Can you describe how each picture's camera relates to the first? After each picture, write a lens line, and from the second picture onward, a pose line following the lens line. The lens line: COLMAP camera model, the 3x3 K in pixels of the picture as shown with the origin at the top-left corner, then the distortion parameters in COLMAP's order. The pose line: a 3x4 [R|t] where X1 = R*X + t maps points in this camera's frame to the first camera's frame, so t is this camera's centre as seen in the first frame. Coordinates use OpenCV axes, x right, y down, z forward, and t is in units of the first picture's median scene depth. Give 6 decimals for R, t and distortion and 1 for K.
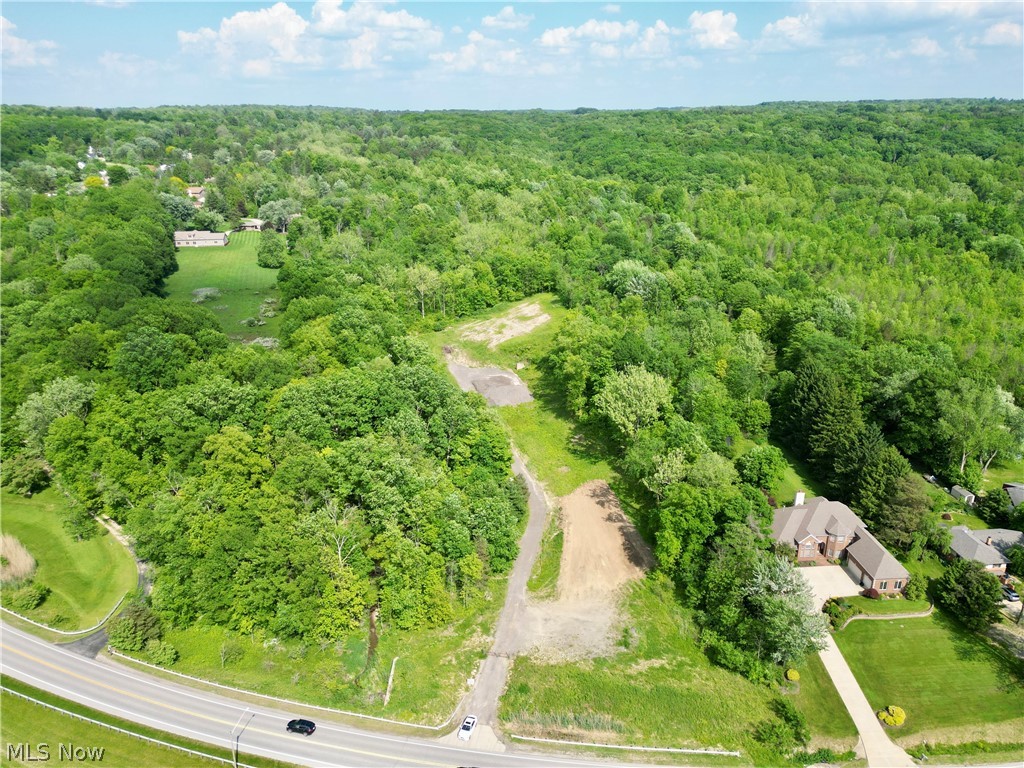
lens RADIAL K [[717.1, 0, 510.4], [0, 717.1, 384.3], [0, 0, 1]] dist [0.081660, -0.083722]
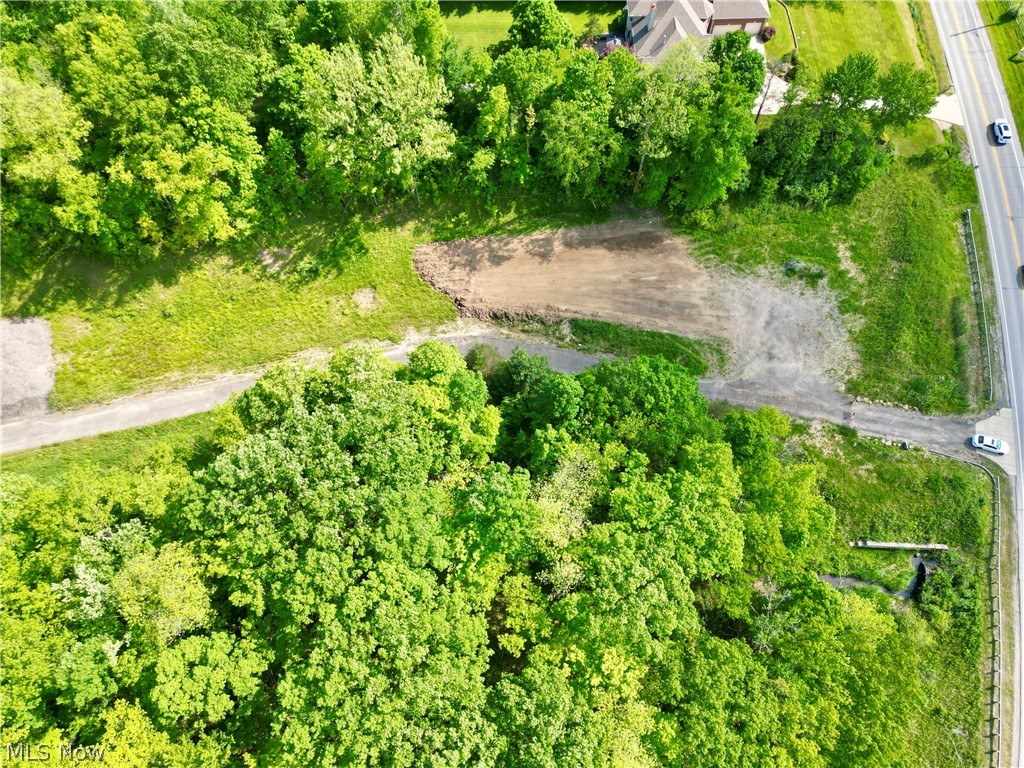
lens RADIAL K [[717.1, 0, 510.4], [0, 717.1, 384.3], [0, 0, 1]] dist [0.081660, -0.083722]
pose [[0.048215, -0.904712, 0.423288, -0.266464], [0.355267, 0.411602, 0.839267, -0.348852], [-0.933521, 0.109915, 0.341260, 0.820301]]
